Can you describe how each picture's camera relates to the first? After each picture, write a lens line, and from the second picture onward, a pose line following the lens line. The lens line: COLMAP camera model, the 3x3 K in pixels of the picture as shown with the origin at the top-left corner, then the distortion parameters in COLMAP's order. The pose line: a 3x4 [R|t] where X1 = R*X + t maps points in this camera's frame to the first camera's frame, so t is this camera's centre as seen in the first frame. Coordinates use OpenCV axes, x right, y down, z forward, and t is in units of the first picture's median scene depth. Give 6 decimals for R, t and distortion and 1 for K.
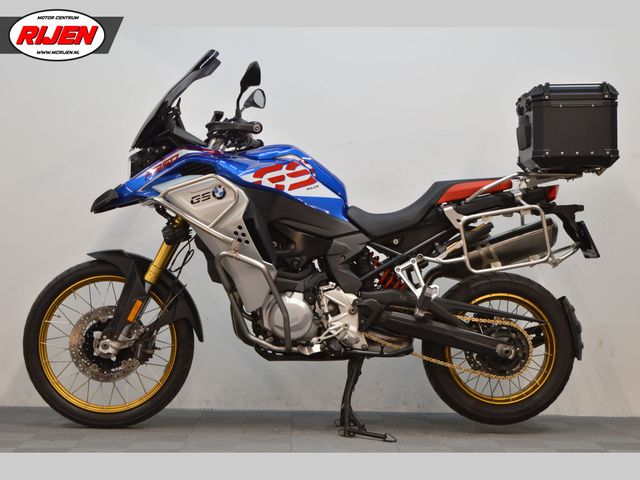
lens RADIAL K [[1453.2, 0, 317.5], [0, 1453.2, 240.6], [0, 0, 1]] dist [0.042435, 0.000000]
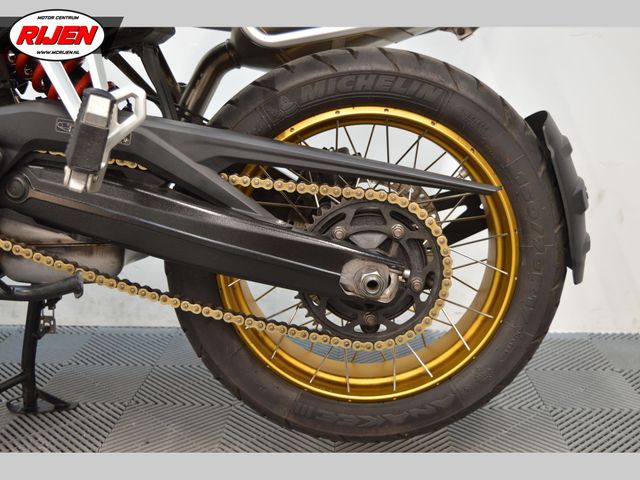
lens RADIAL K [[767.9, 0, 322.2], [0, 767.9, 243.2], [0, 0, 1]] dist [-0.085006, 0.000000]
pose [[0.997830, -0.005567, -0.065603, 0.127007], [0.020505, 0.973137, 0.229310, 0.025589], [0.062564, -0.230158, 0.971140, 0.808985]]
